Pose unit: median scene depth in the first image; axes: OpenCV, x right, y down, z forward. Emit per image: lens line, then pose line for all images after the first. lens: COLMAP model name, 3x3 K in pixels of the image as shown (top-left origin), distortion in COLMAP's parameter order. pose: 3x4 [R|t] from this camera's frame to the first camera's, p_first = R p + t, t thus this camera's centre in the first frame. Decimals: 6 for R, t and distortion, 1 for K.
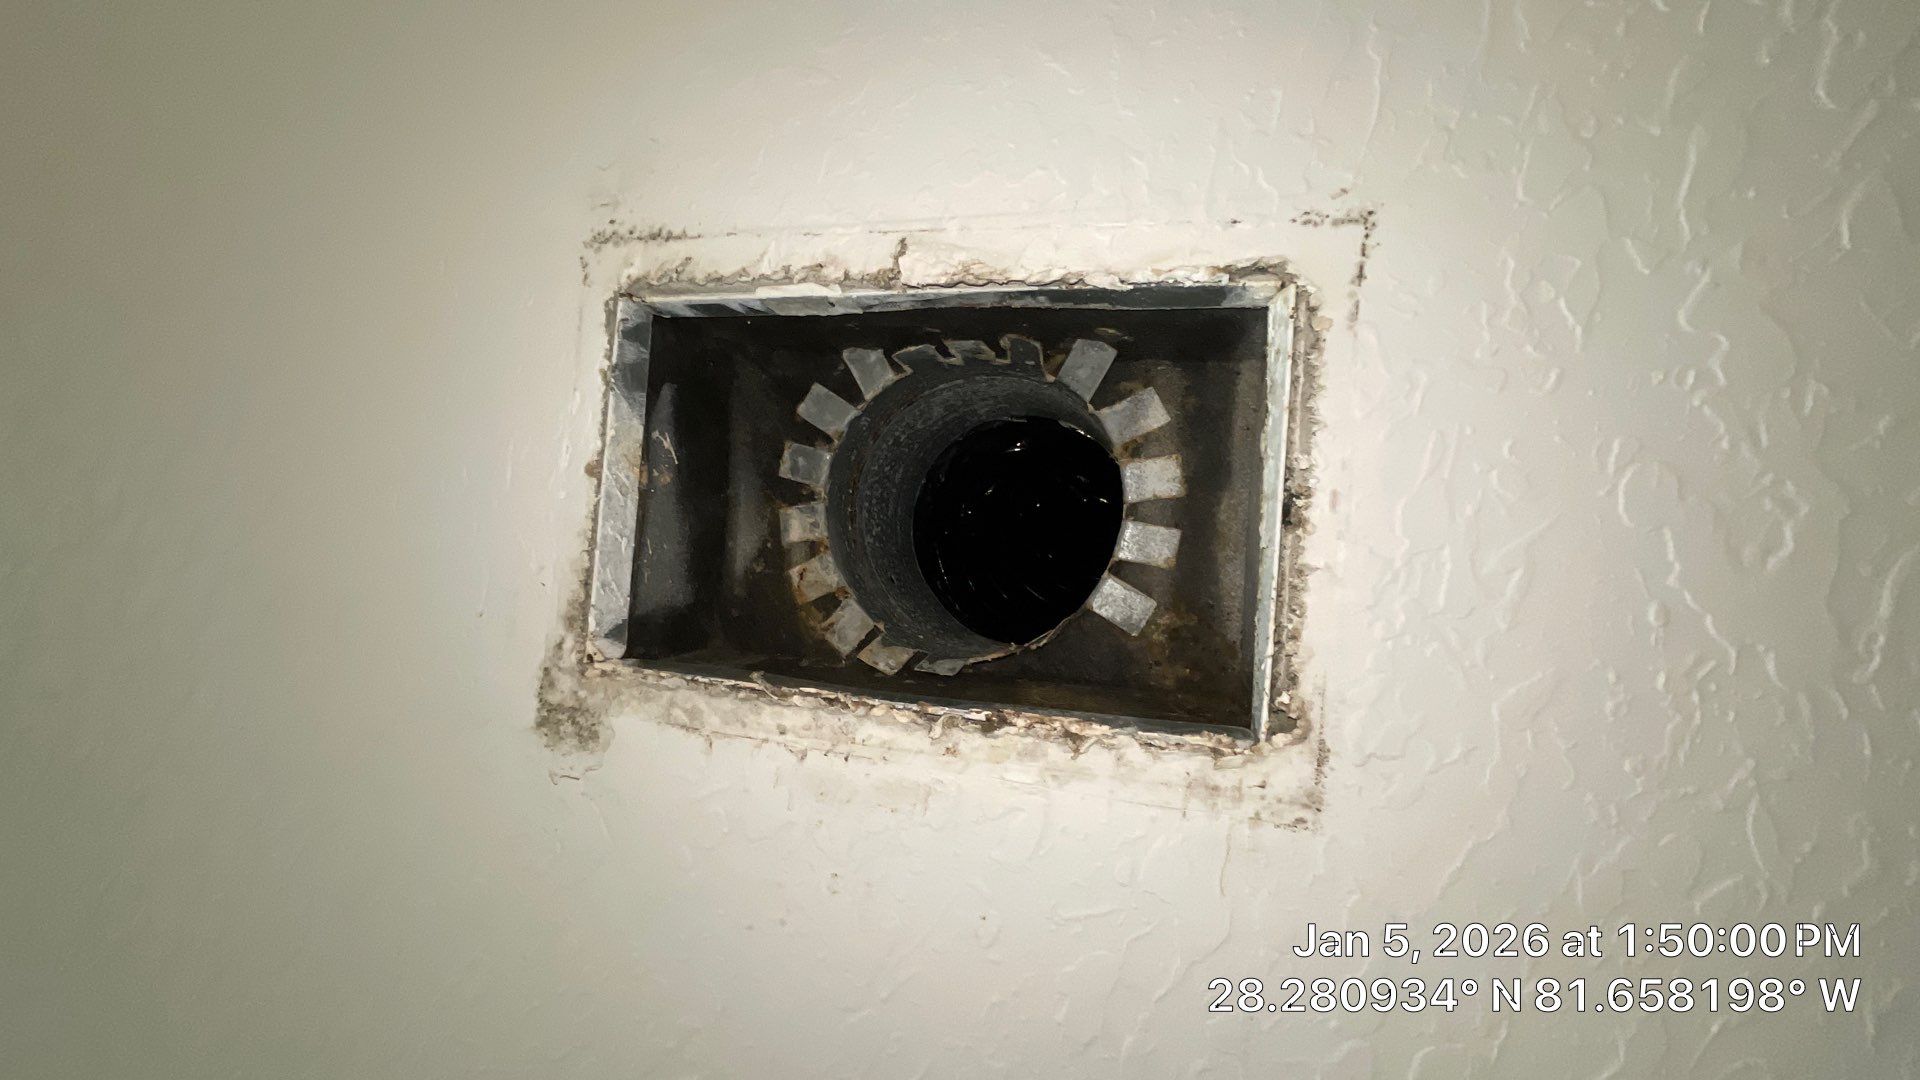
lens RADIAL K [[777.9, 0, 957.4], [0, 777.9, 538.4], [0, 0, 1]] dist [-0.001950, 0.000052]
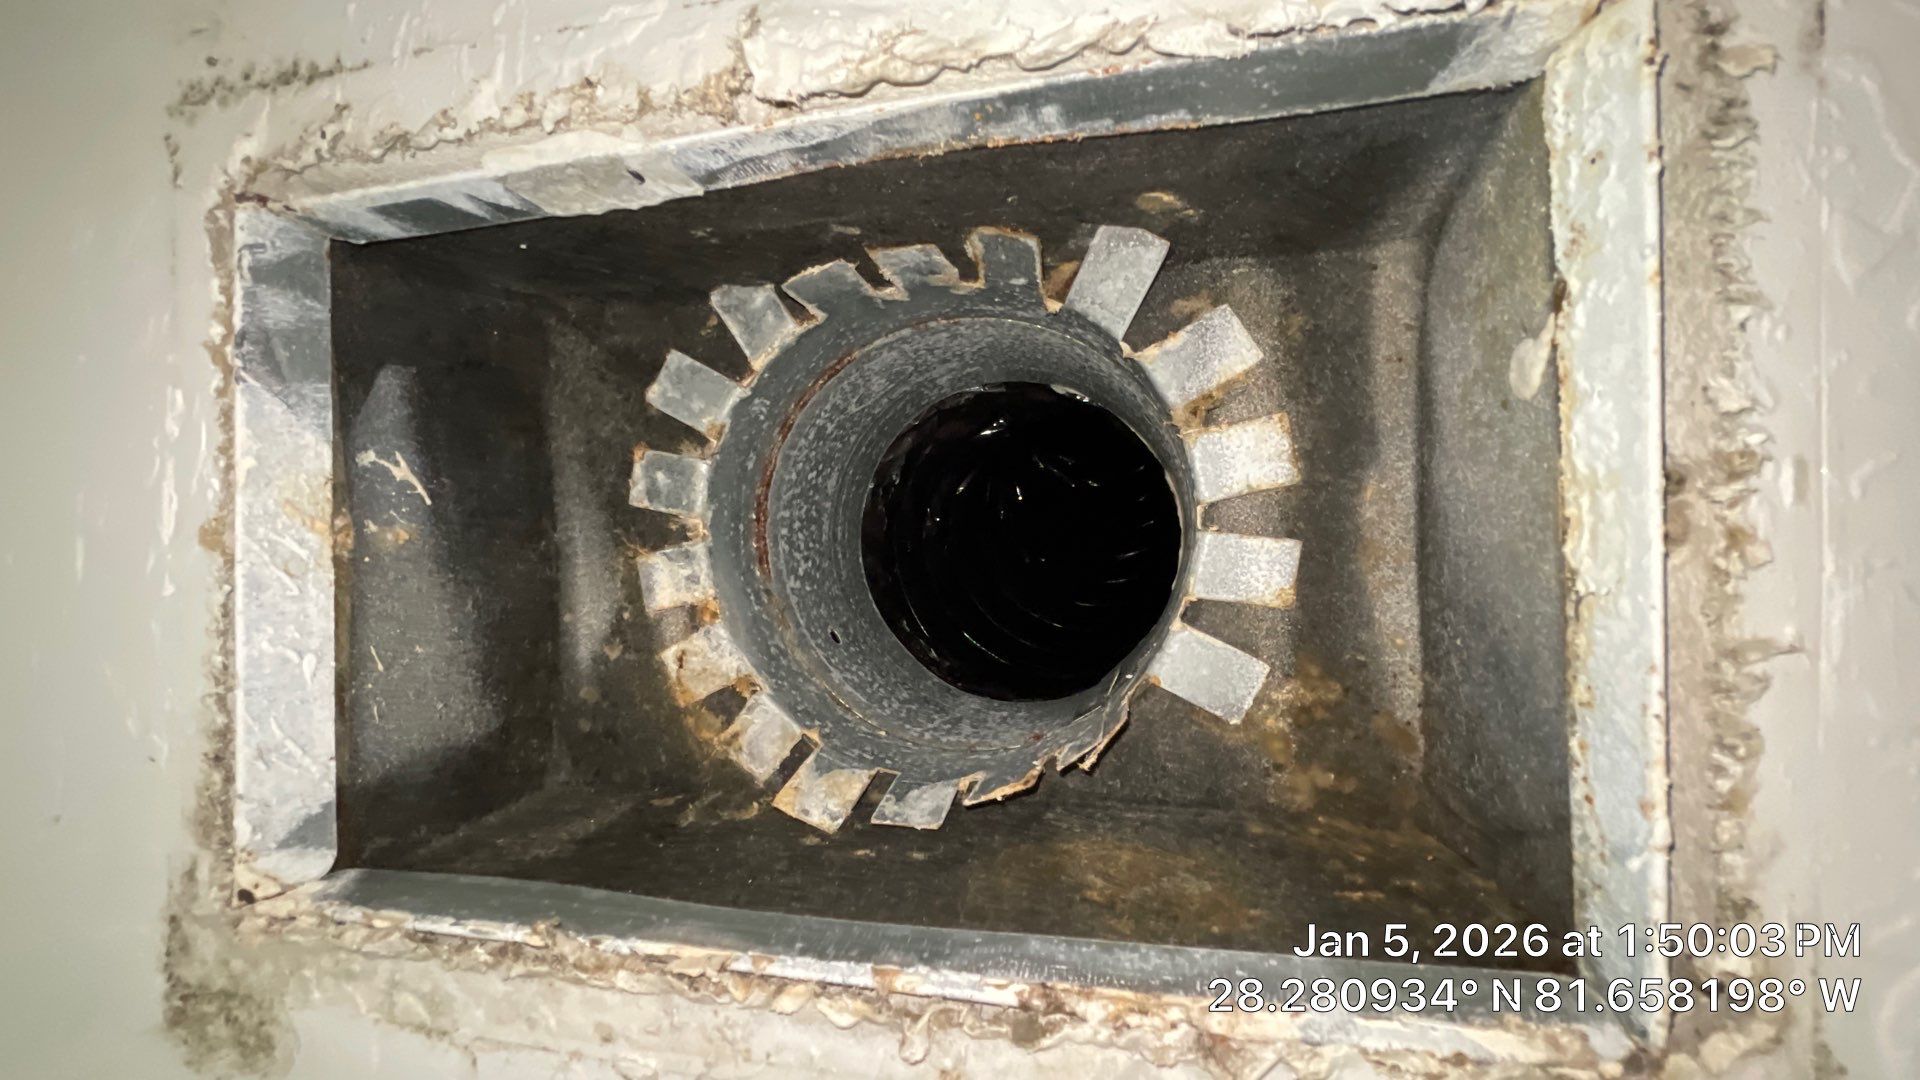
lens RADIAL K [[777.9, 0, 962.8], [0, 777.9, 543.5], [0, 0, 1]] dist [-0.001950, 0.000052]
pose [[0.994647, -0.092823, 0.045405, 0.006032], [0.091791, 0.995482, 0.024301, -0.048730], [-0.047456, -0.020003, 0.998673, 0.441564]]
